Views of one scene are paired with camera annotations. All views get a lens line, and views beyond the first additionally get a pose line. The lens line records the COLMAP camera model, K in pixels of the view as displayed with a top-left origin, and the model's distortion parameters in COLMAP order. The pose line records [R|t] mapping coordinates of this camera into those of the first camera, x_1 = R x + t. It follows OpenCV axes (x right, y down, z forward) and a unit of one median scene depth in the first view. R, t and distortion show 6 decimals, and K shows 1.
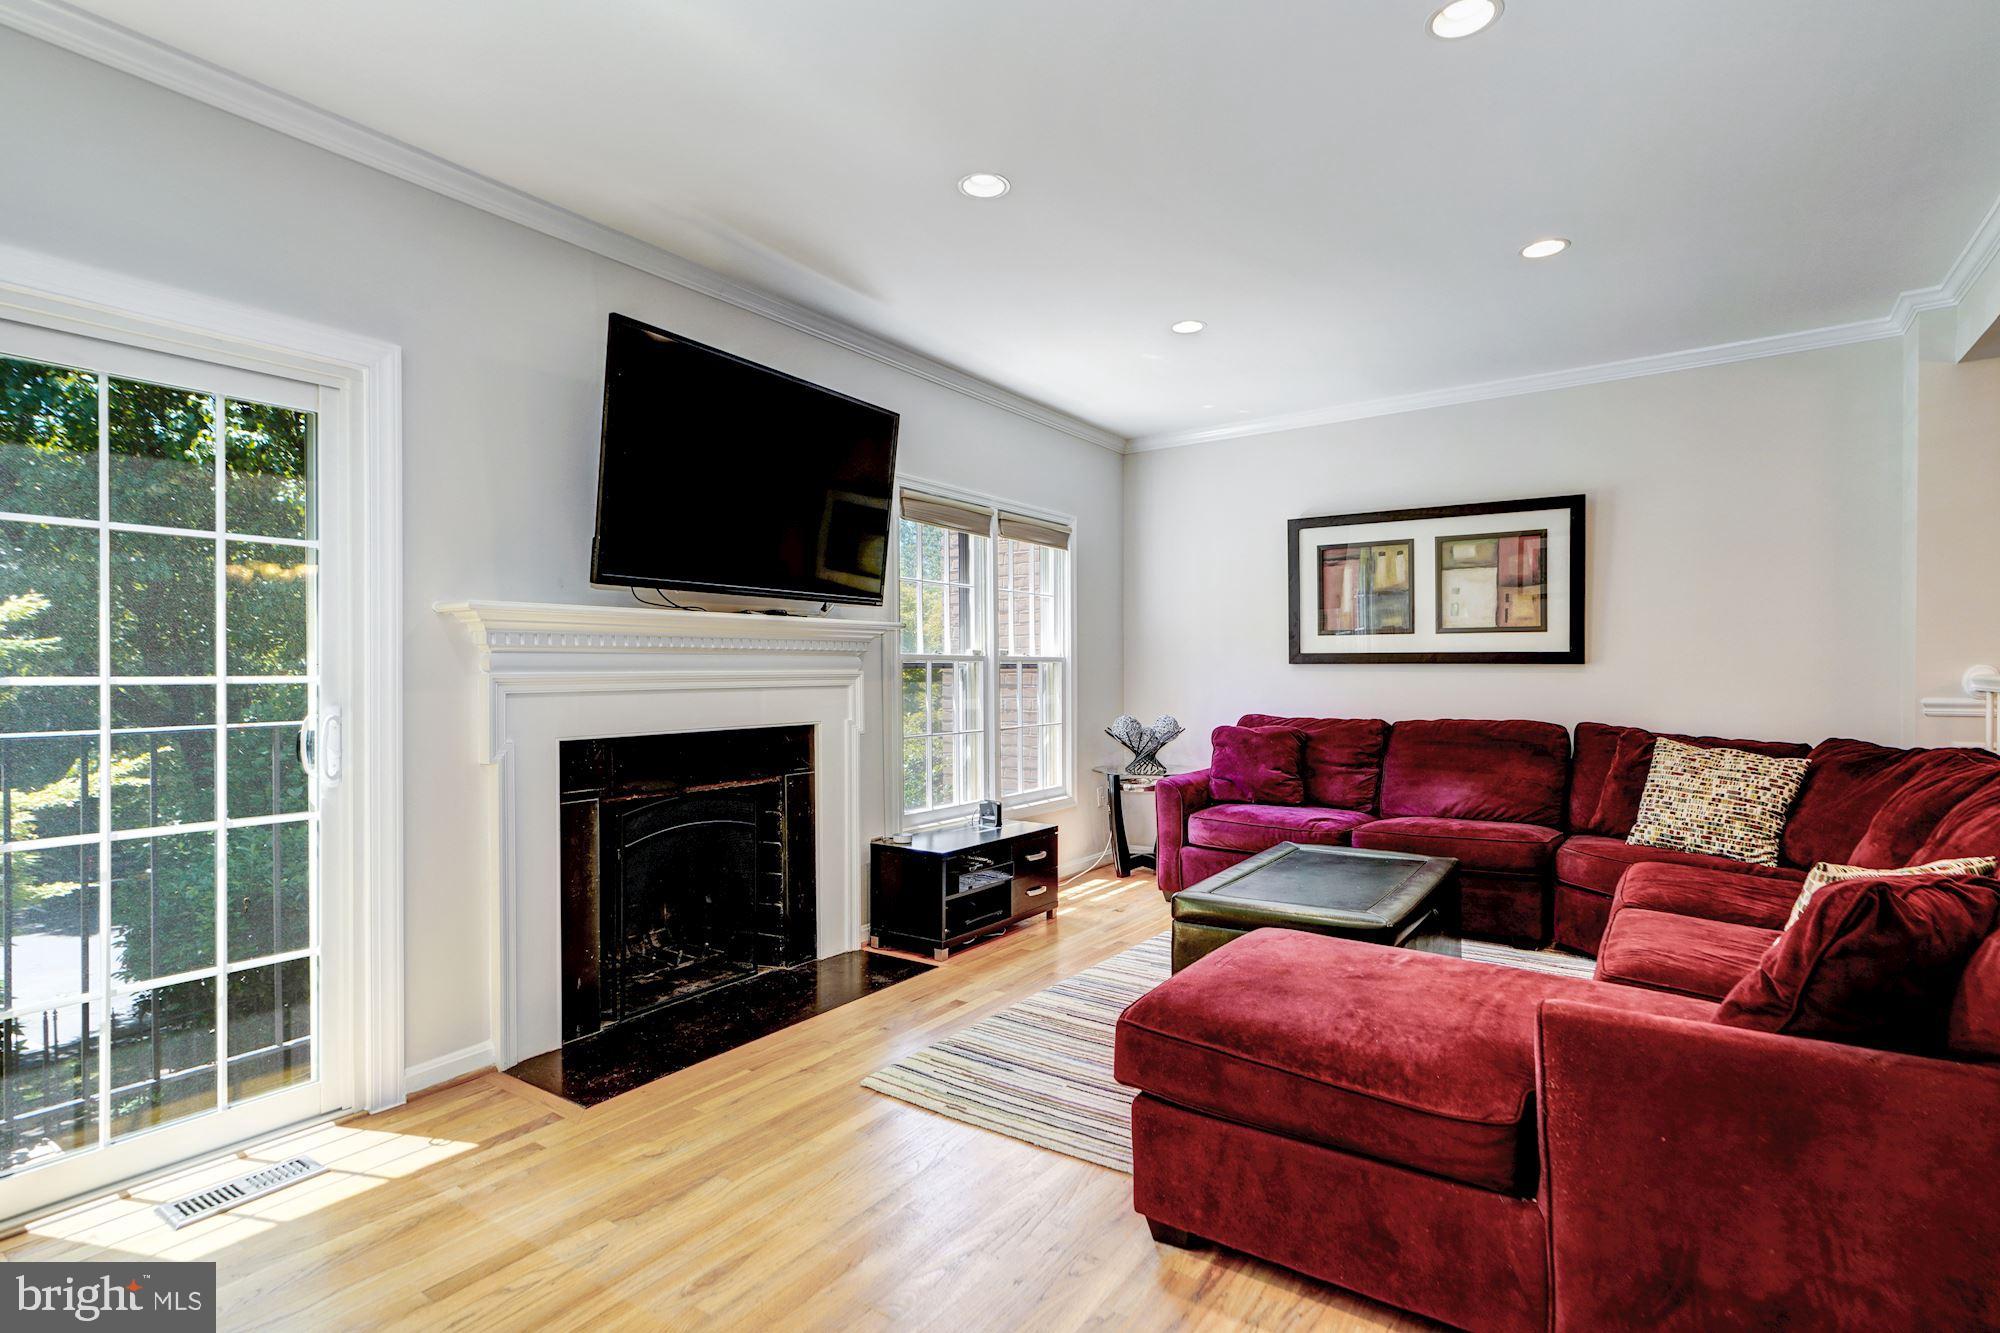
lens RADIAL K [[974.4, 0, 988.4], [0, 974.4, 671.0], [0, 0, 1]] dist [0.012822, 0.005240]
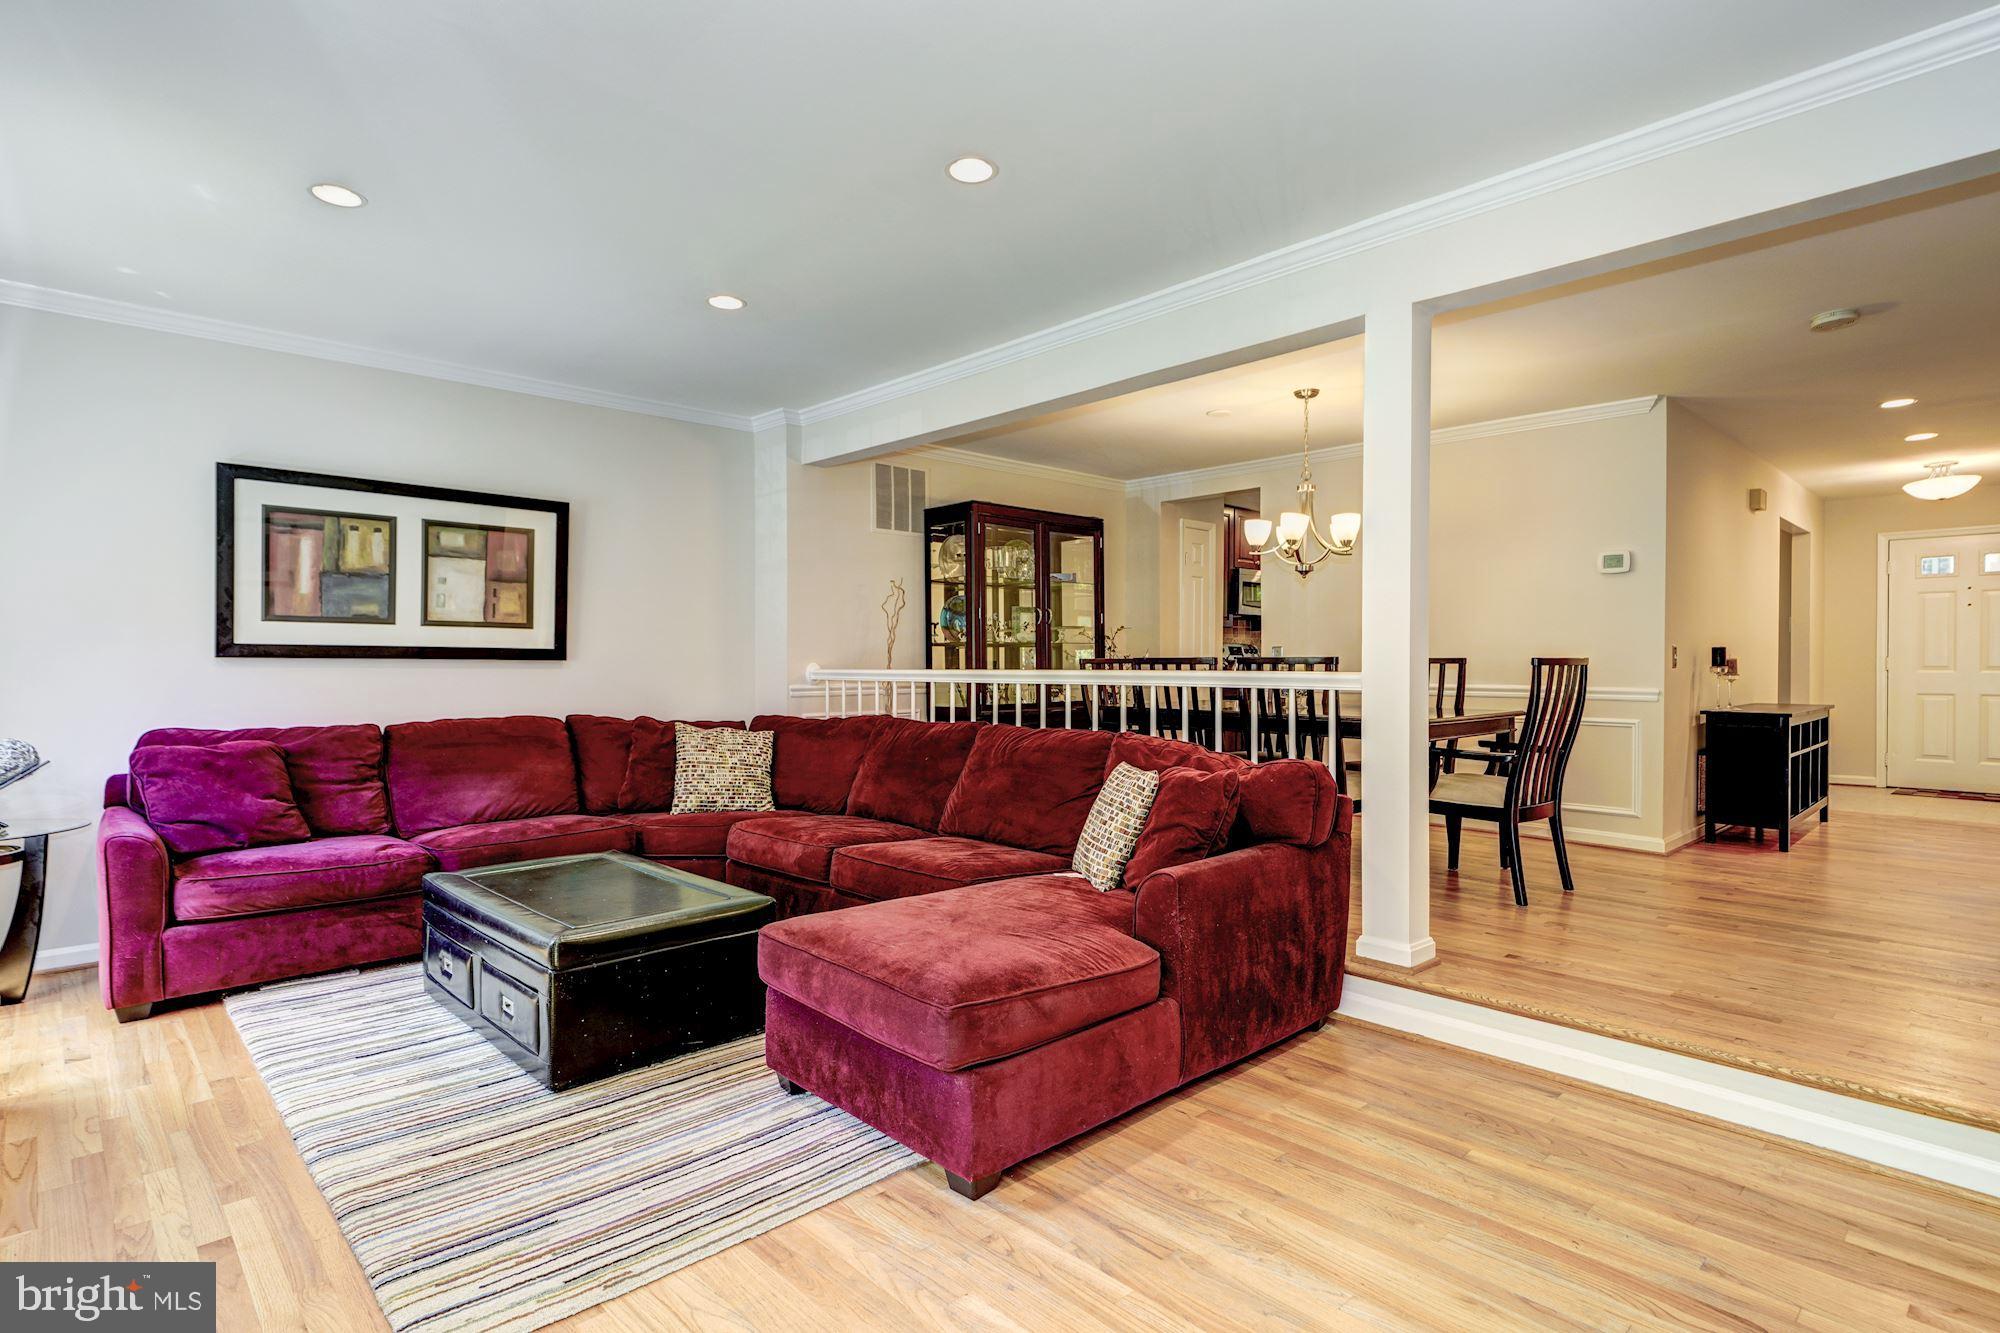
lens RADIAL K [[1019.4, 0, 974.7], [0, 1019.4, 669.4], [0, 0, 1]] dist [0.006051, 0.002419]
pose [[0.210016, -0.000016, 0.977698, -0.472923], [0.001353, 0.999999, -0.000274, 0.004096], [-0.977697, 0.001380, 0.210015, 0.399328]]
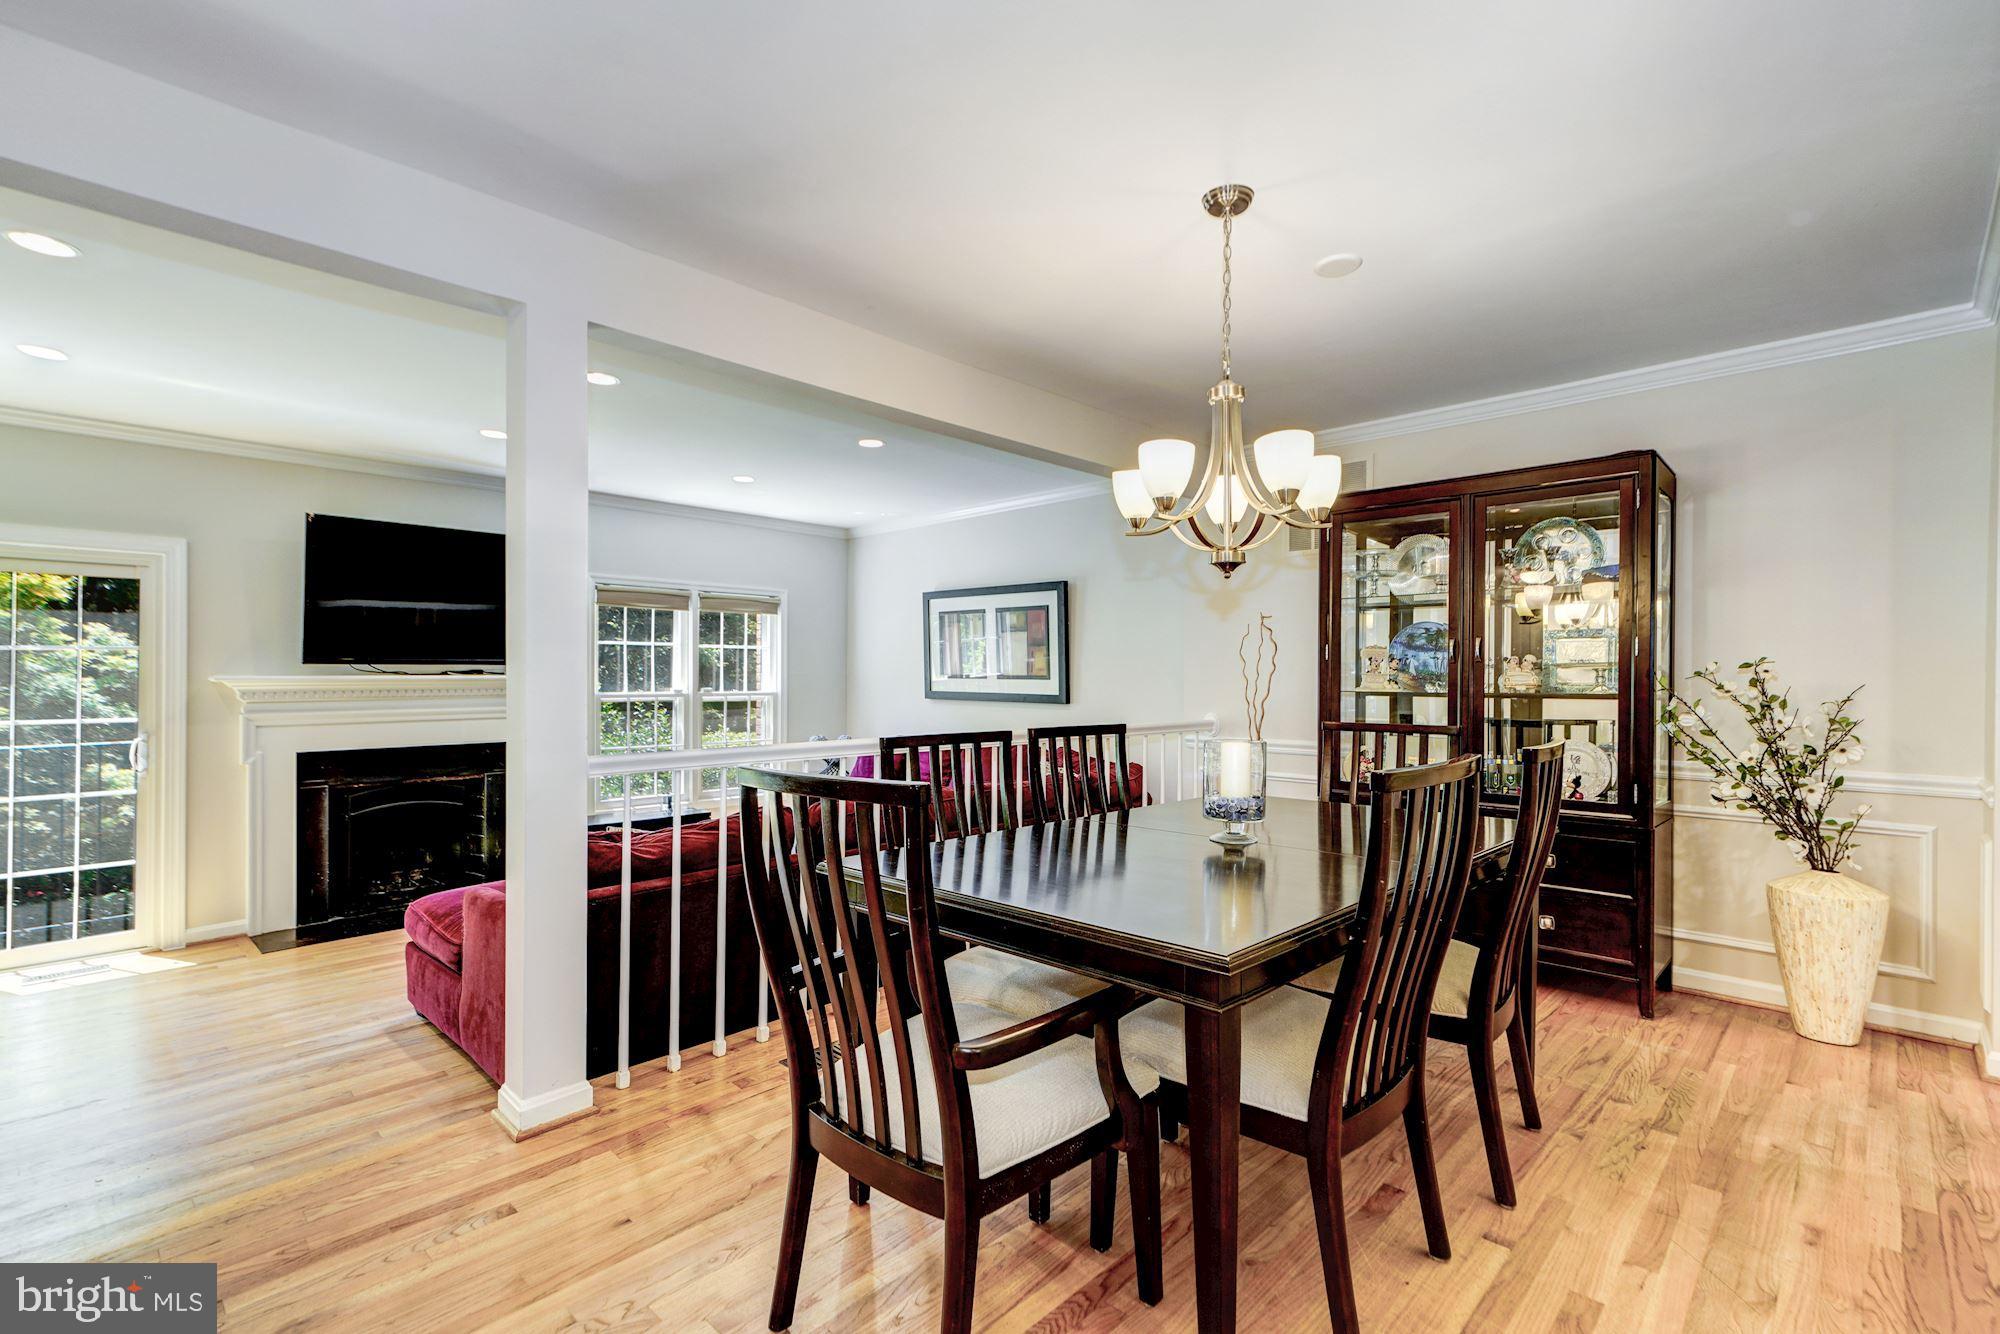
lens RADIAL K [[899.5, 0, 955.7], [0, 899.5, 669.0], [0, 0, 1]] dist [0.020628, -0.001047]
pose [[0.985674, 0.001737, -0.168651, 0.811139], [-0.002737, 0.999980, -0.005694, -0.058504], [0.168638, 0.006074, 0.985659, -0.332291]]
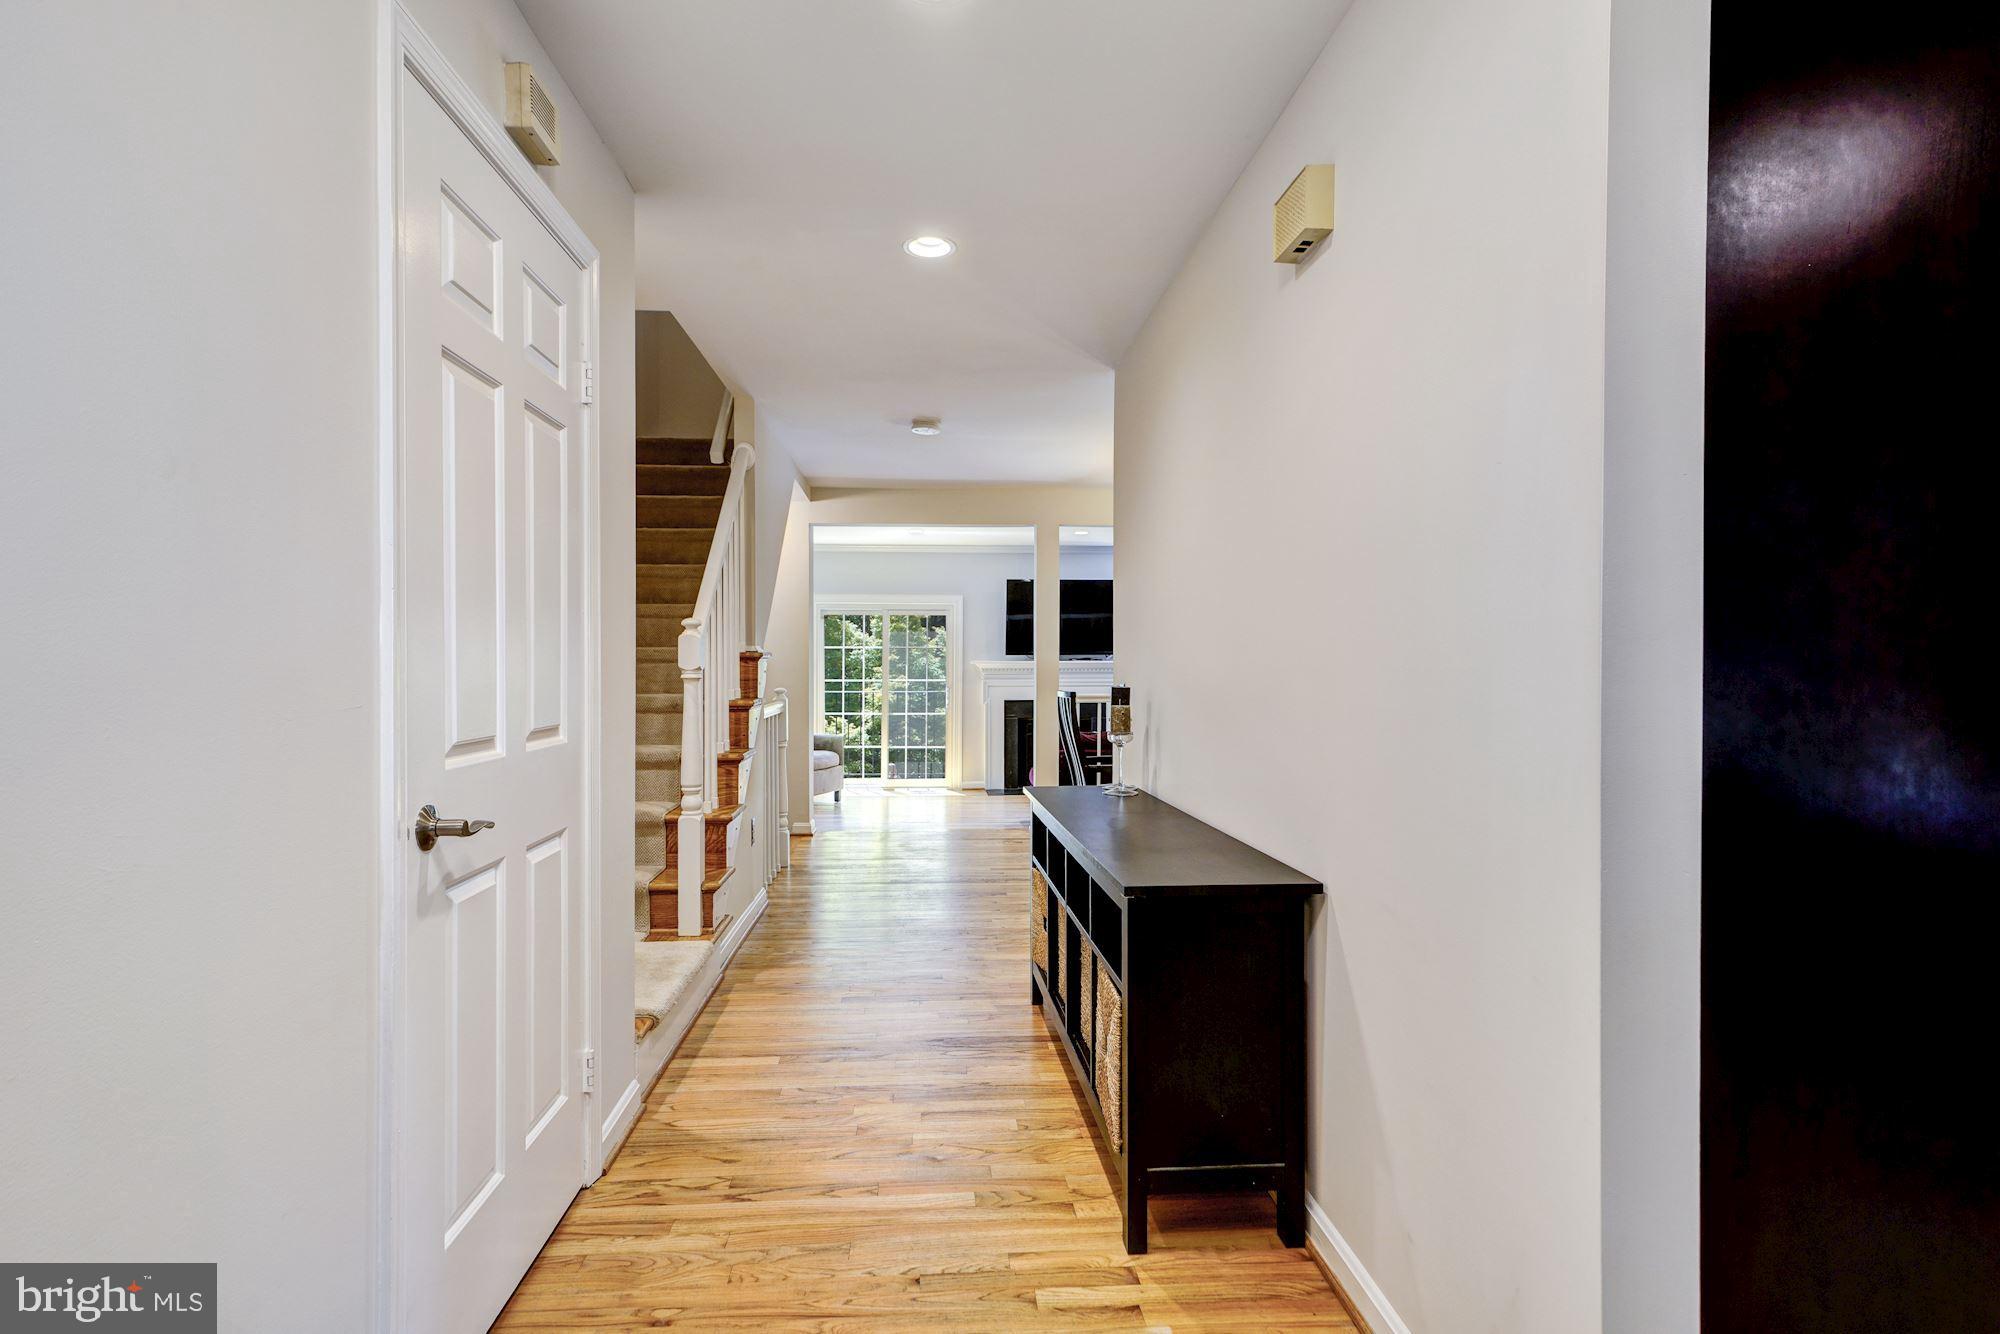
lens RADIAL K [[974.4, 0, 996.1], [0, 974.4, 666.2], [0, 0, 1]] dist [0.012822, 0.005240]
pose [[0.636537, 0.005208, -0.771229, 1.758494], [-0.004841, 0.999984, 0.002757, -0.045370], [0.771231, 0.001979, 0.636552, -0.969764]]
